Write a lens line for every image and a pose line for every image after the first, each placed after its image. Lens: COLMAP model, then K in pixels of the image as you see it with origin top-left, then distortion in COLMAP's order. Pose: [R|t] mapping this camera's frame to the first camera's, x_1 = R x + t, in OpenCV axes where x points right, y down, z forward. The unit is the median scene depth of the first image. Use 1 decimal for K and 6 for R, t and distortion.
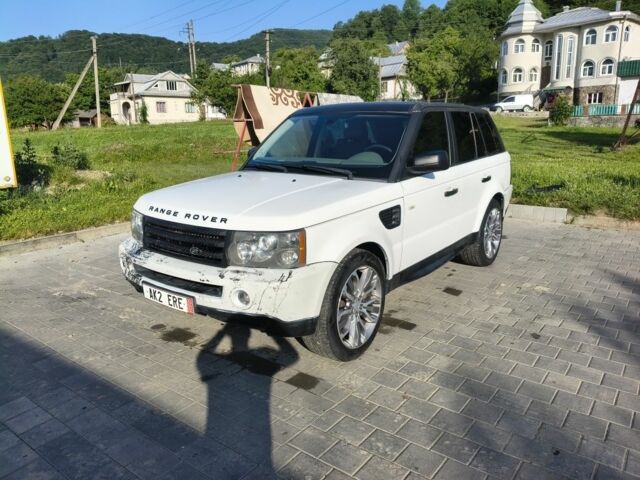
lens RADIAL K [[485.8, 0, 313.2], [0, 485.8, 235.3], [0, 0, 1]] dist [-0.002553, -0.006051]
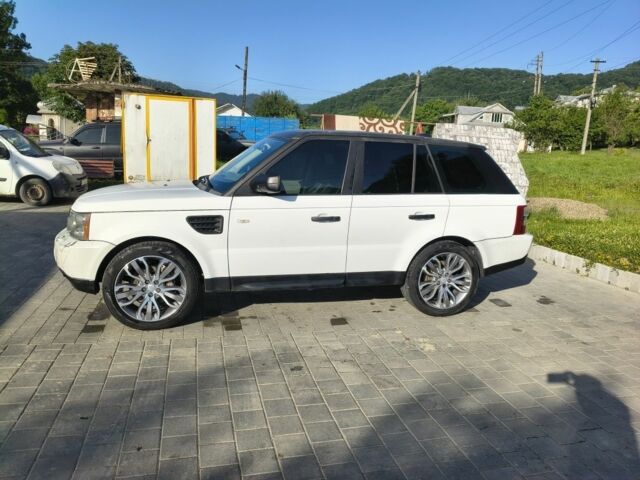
lens RADIAL K [[480.7, 0, 320.3], [0, 480.7, 228.6], [0, 0, 1]] dist [0.008442, -0.001071]
pose [[0.790952, 0.153012, -0.592438, 0.959845], [-0.195363, 0.980702, -0.007534, -0.064152], [0.579853, 0.121699, 0.805581, 0.210006]]
